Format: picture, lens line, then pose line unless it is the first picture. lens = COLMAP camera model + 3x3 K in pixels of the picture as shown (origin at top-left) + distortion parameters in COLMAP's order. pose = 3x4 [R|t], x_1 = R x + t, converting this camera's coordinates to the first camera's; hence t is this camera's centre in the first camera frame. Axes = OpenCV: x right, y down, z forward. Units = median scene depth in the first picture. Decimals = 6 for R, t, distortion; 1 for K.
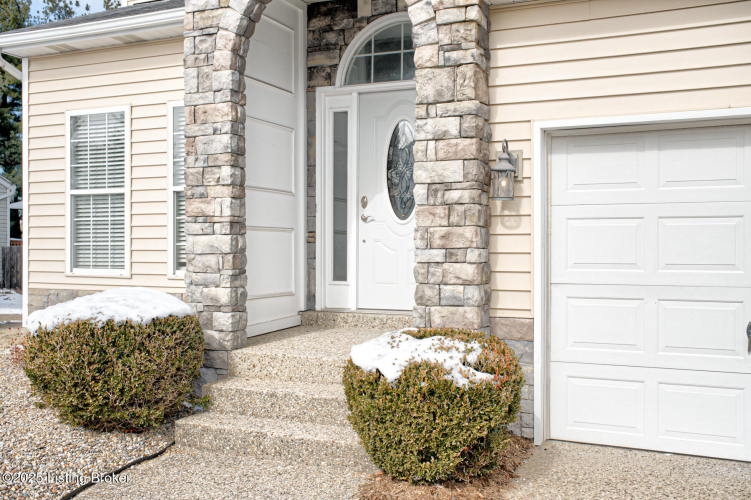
lens RADIAL K [[736.1, 0, 376.1], [0, 736.1, 247.3], [0, 0, 1]] dist [-0.011180, 0.000000]
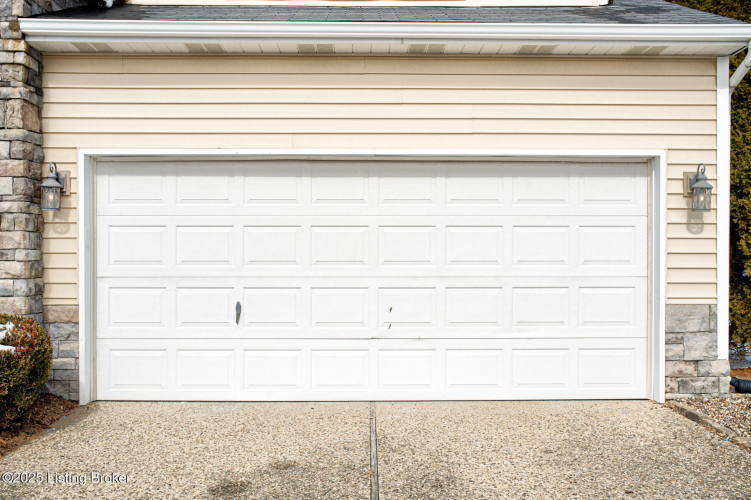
lens RADIAL K [[699.1, 0, 374.1], [0, 699.1, 253.3], [0, 0, 1]] dist [0.015978, 0.000000]
pose [[0.917439, -0.001501, 0.397874, 0.202036], [0.001149, 0.999999, 0.001125, 0.007464], [-0.397875, -0.000575, 0.917440, -0.307548]]
